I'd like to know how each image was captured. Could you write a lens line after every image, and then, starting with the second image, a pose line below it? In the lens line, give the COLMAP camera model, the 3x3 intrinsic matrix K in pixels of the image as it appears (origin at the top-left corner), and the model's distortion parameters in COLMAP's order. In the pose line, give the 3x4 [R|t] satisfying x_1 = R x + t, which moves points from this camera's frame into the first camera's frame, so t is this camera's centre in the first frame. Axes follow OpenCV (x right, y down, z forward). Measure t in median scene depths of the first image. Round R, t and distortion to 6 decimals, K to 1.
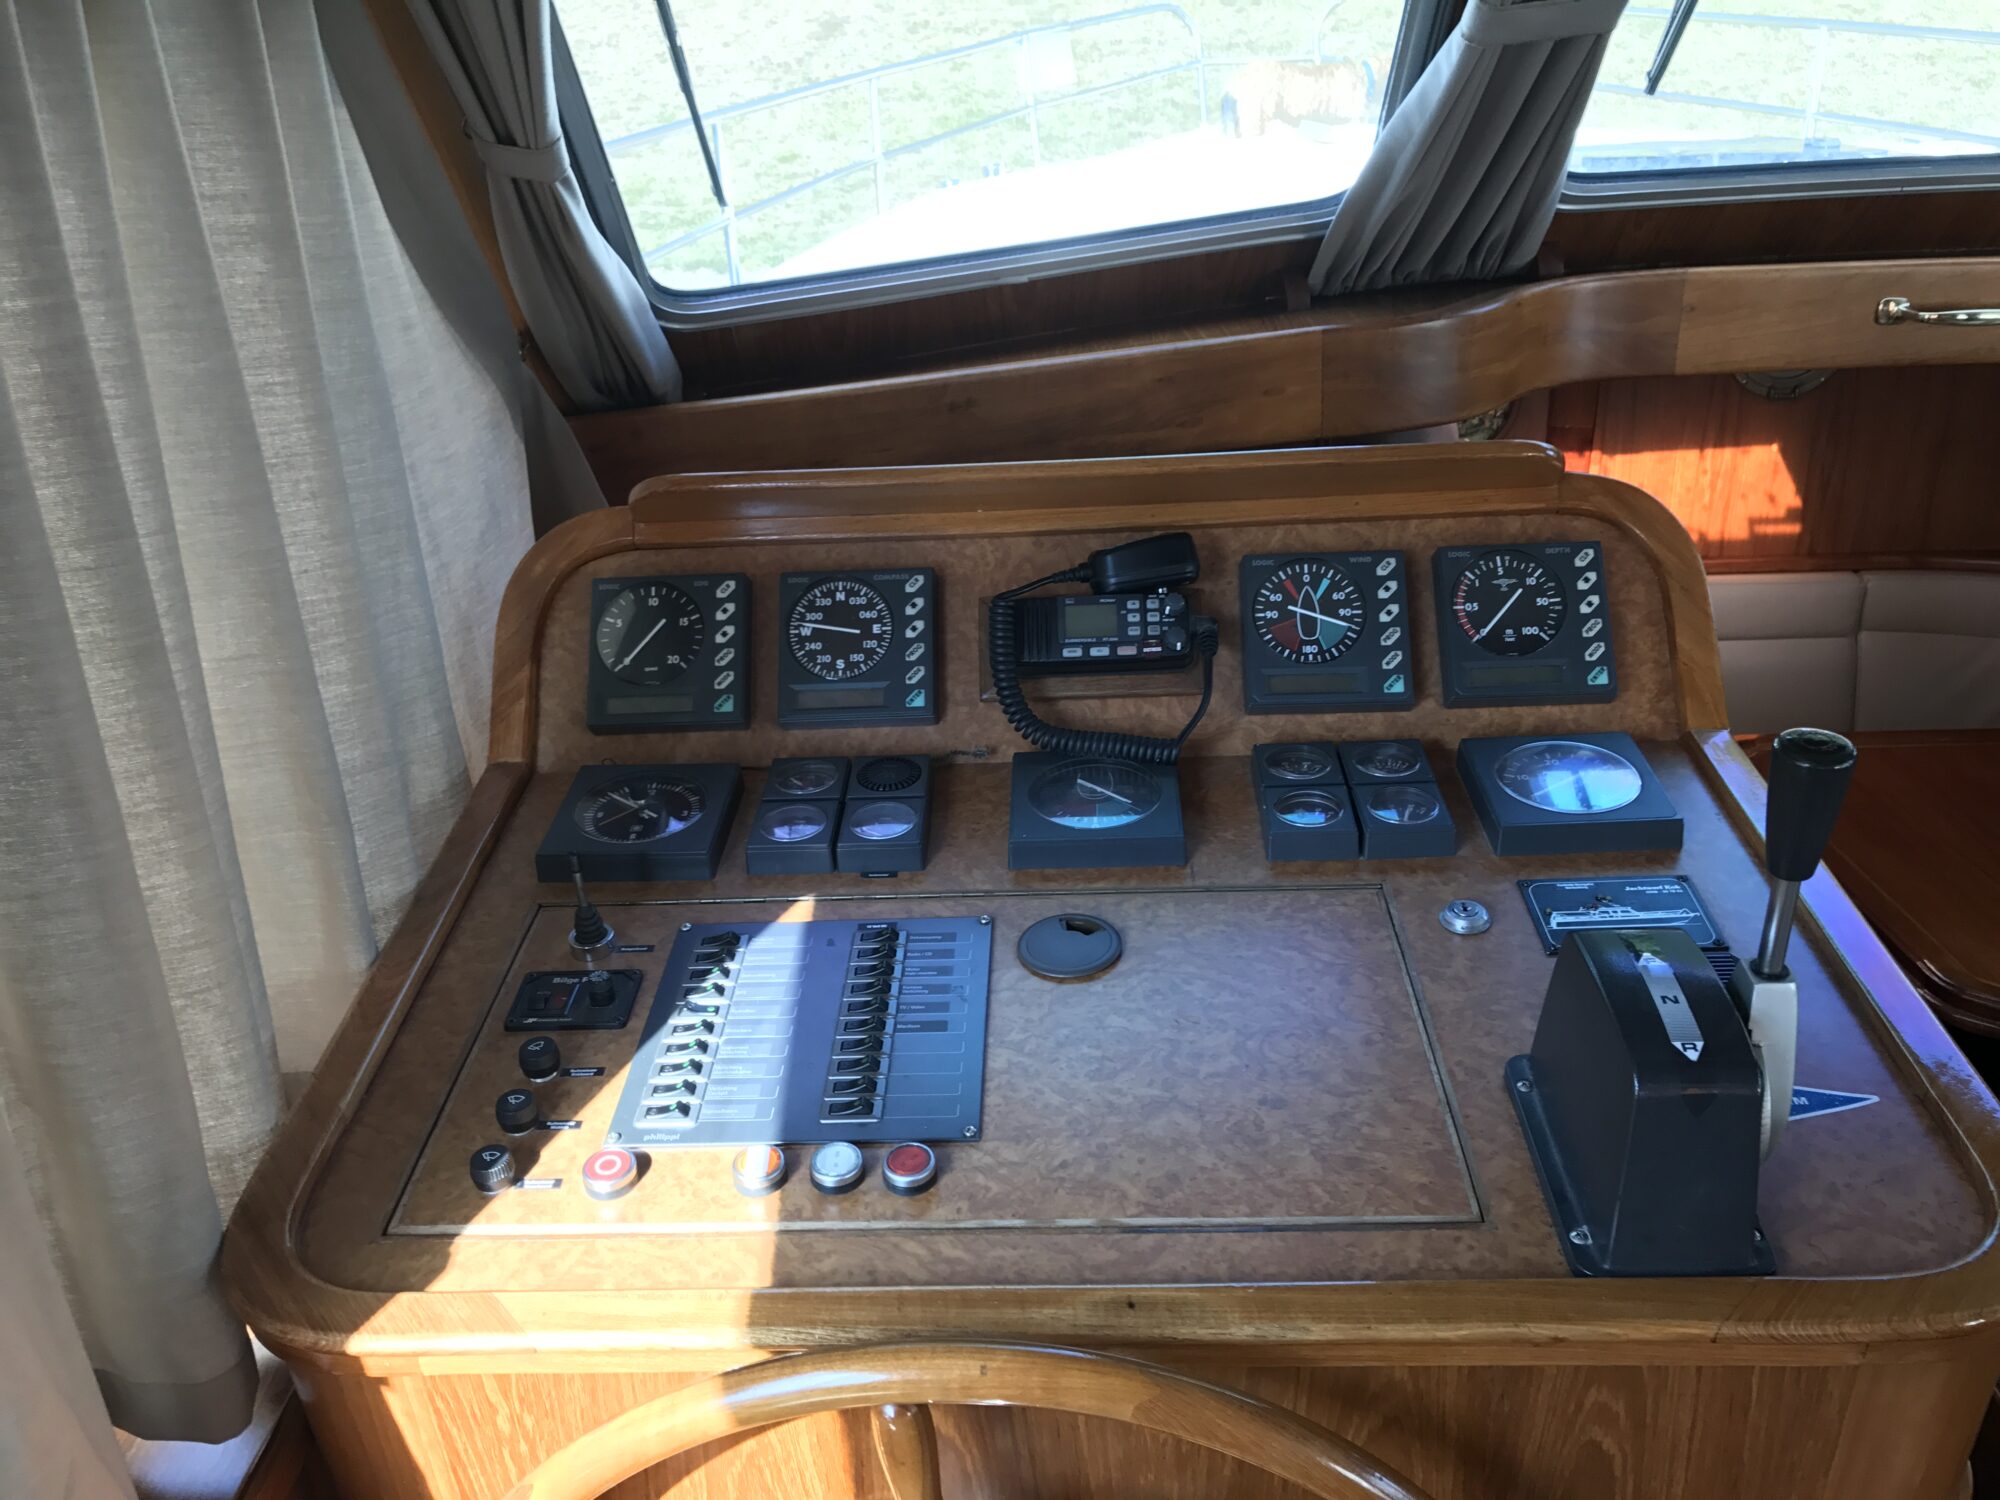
lens RADIAL K [[1636.6, 0, 1000.0], [0, 1636.6, 750.0], [0, 0, 1]] dist [0.017812, 0.000435]
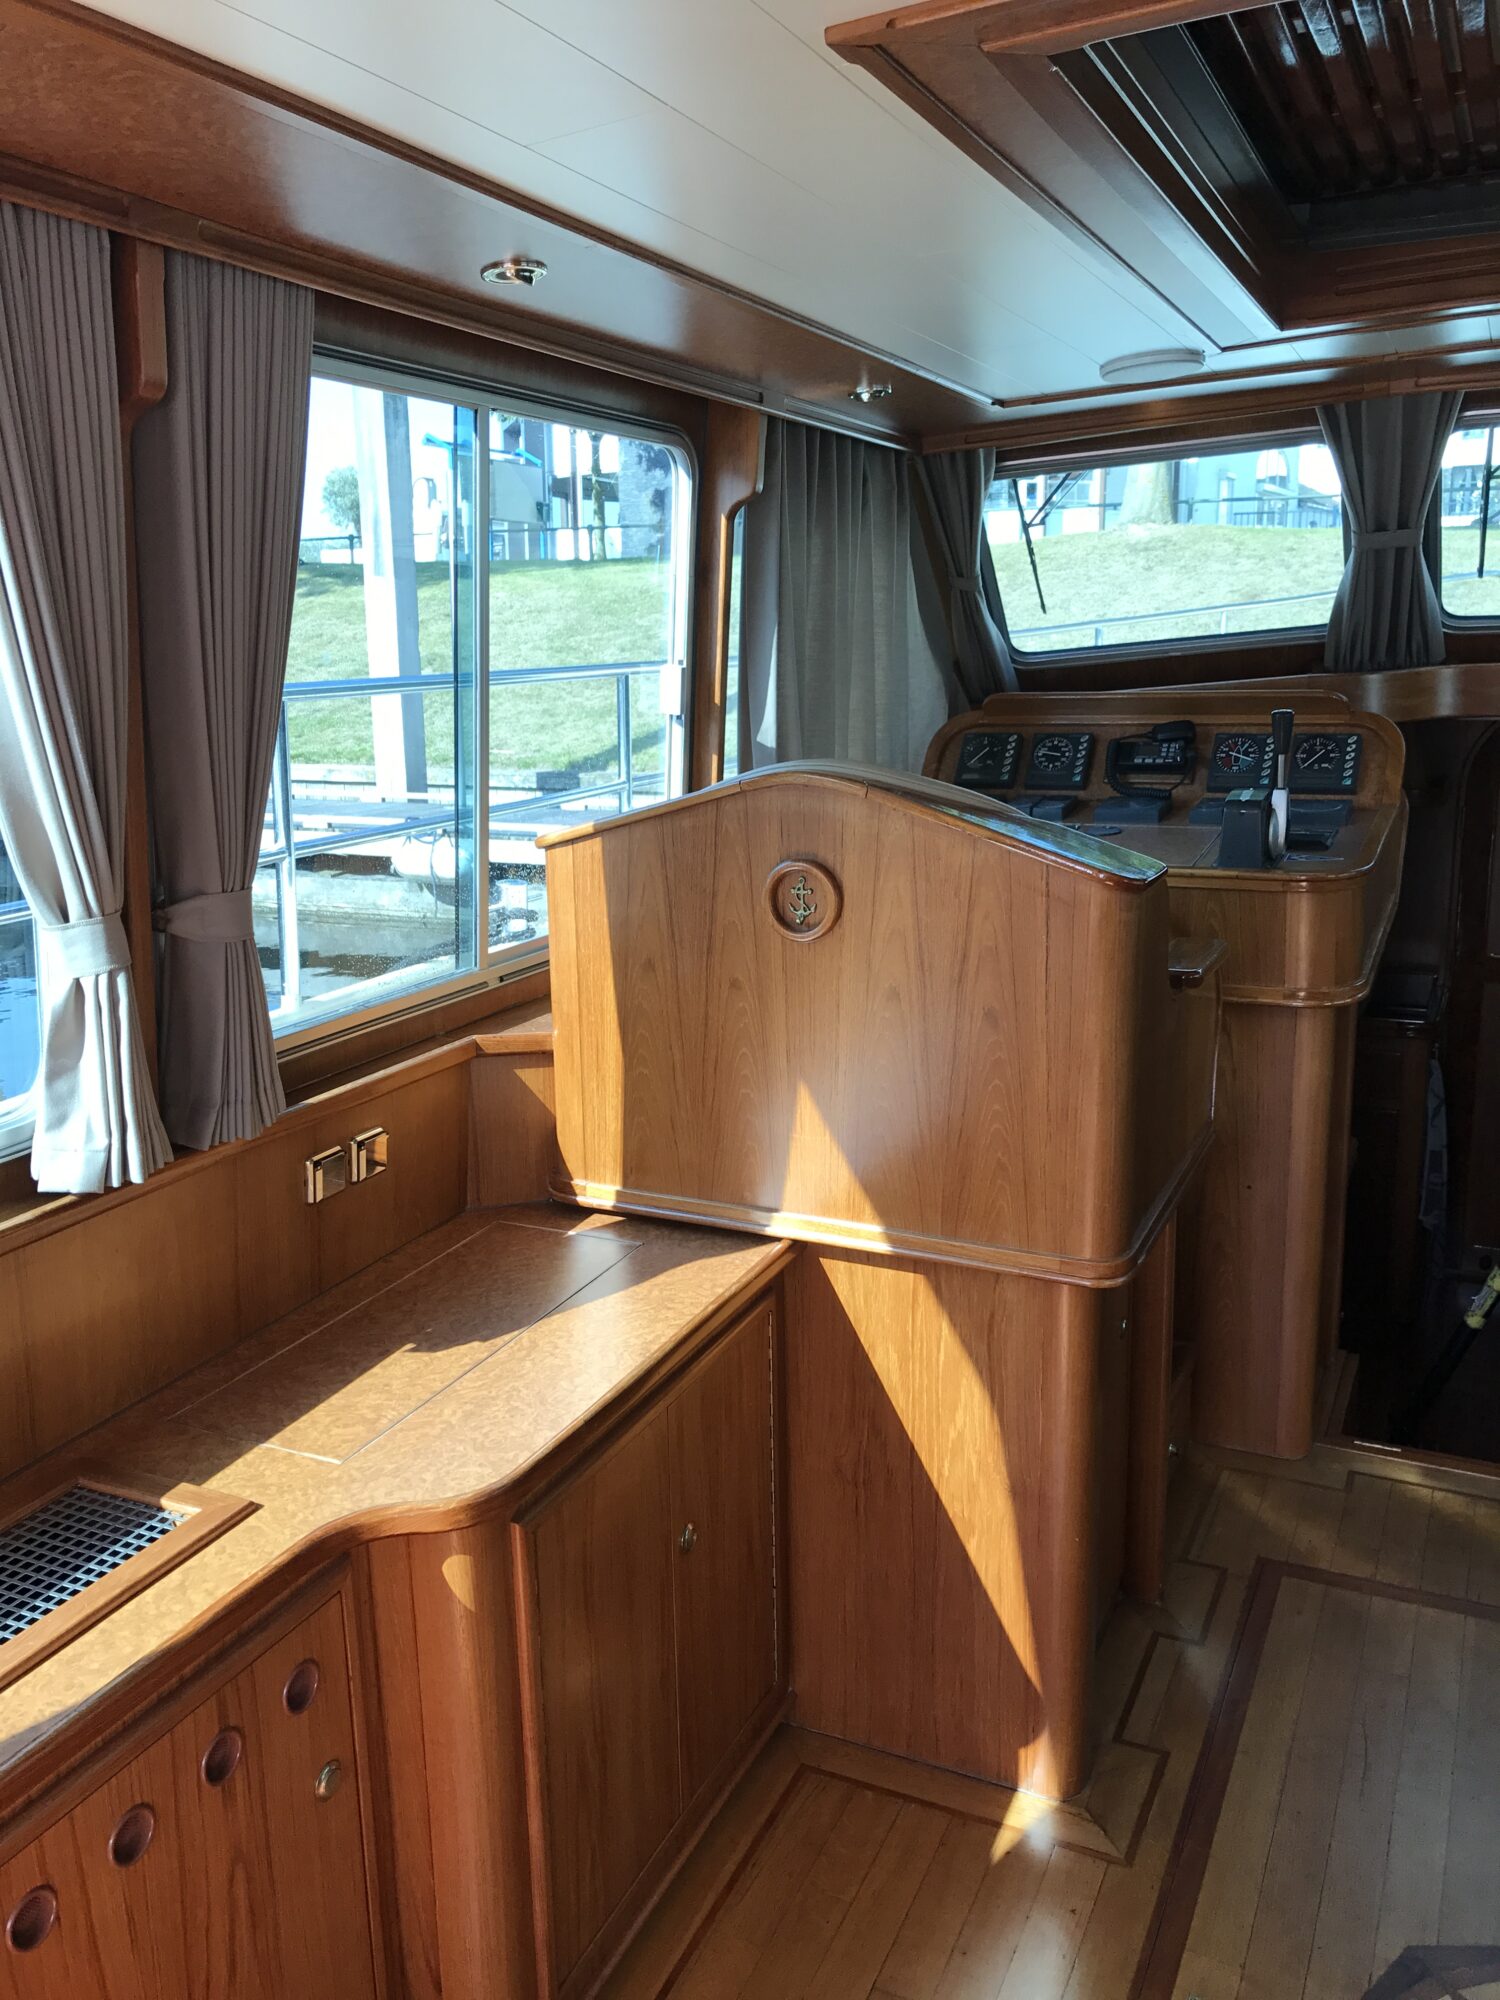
lens RADIAL K [[1636.6, 0, 750.0], [0, 1636.6, 1000.0], [0, 0, 1]] dist [0.017812, 0.000435]
pose [[0.919639, 0.115891, -0.375277, 0.481674], [-0.178533, 0.974407, -0.136594, 0.749852], [0.349842, 0.192616, 0.916793, -1.483627]]
